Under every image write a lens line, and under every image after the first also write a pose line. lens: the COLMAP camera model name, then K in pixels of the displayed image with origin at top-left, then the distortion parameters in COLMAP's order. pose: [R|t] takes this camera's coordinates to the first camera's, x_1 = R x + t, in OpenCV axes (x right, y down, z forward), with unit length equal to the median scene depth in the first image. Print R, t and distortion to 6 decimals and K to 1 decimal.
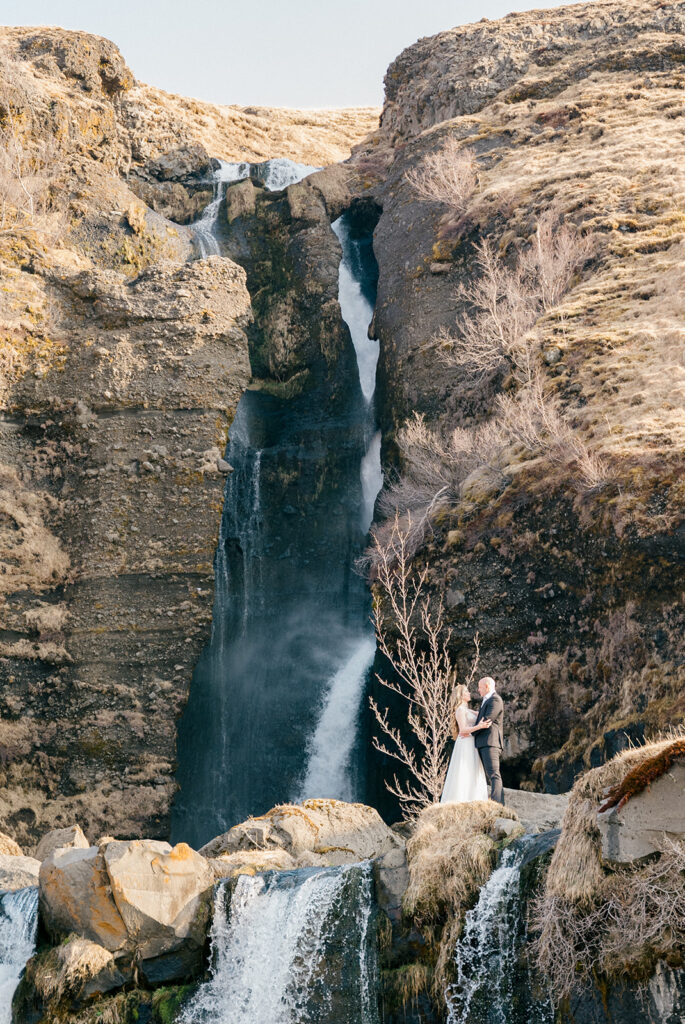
lens RADIAL K [[2403.2, 0, 385.8], [0, 2403.2, 512.2], [0, 0, 1]] dist [0.228534, -0.152647]
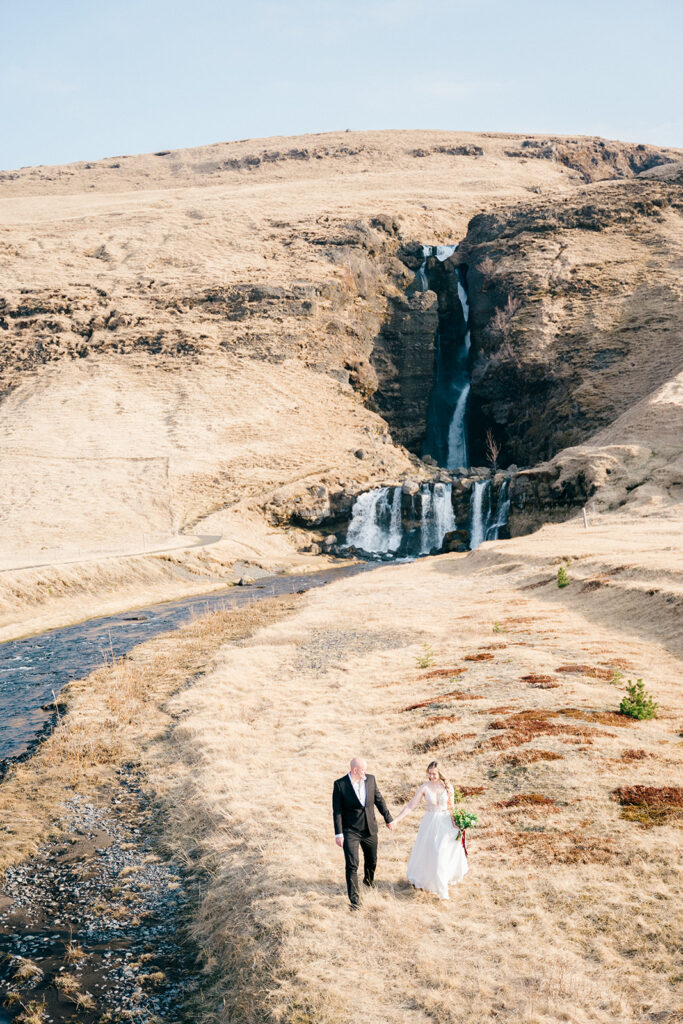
lens RADIAL K [[2403.2, 0, 384.8], [0, 2403.2, 512.2], [0, 0, 1]] dist [0.228534, -0.152647]
pose [[0.999796, -0.018609, 0.007839, -0.189936], [0.015669, 0.959849, 0.280080, -0.913412], [-0.012736, -0.279900, 0.959945, -3.084567]]
